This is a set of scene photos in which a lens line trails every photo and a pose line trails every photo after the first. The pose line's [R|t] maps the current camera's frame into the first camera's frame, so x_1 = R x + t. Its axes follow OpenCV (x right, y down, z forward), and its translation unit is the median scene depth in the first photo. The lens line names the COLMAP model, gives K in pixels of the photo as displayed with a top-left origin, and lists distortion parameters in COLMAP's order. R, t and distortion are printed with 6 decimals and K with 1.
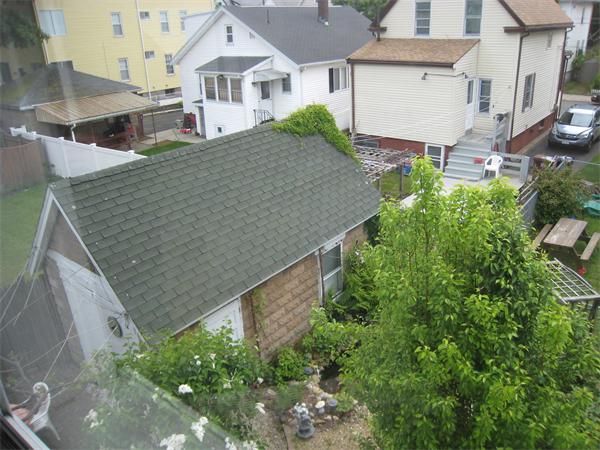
lens RADIAL K [[496.9, 0, 306.5], [0, 496.9, 233.6], [0, 0, 1]] dist [-0.150381, 0.127003]
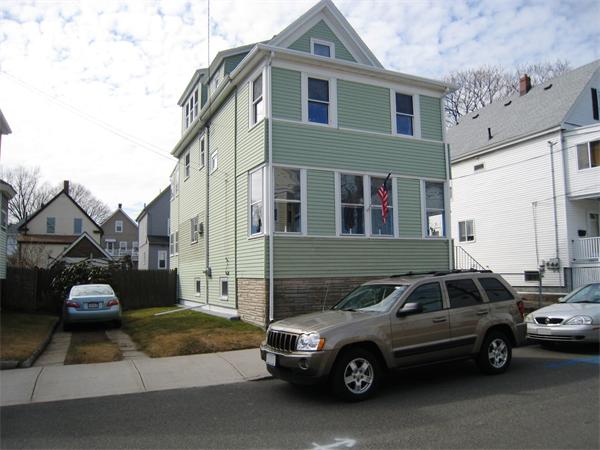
lens RADIAL K [[496.9, 0, 306.5], [0, 496.9, 233.6], [0, 0, 1]] dist [-0.150381, 0.127003]
pose [[0.456178, 0.111879, 0.882827, -1.481416], [0.339938, 0.894921, -0.289066, 0.763632], [-0.822401, 0.431972, 0.370212, -0.898057]]
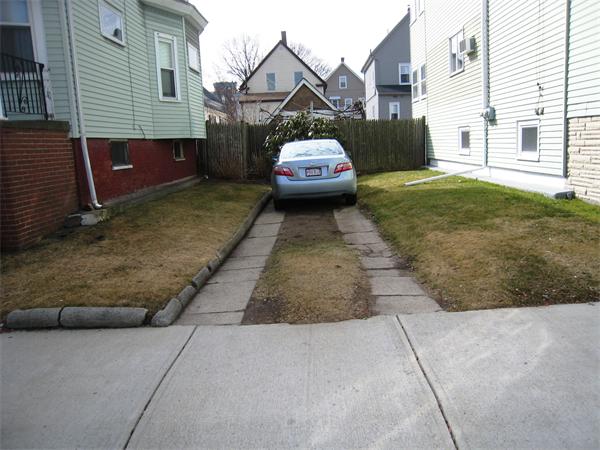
lens RADIAL K [[496.9, 0, 306.5], [0, 496.9, 233.6], [0, 0, 1]] dist [-0.150381, 0.127003]
pose [[0.793791, -0.106555, 0.598784, -1.185844], [0.247857, 0.955743, -0.158500, 0.634318], [-0.555394, 0.274229, 0.785071, -0.581671]]
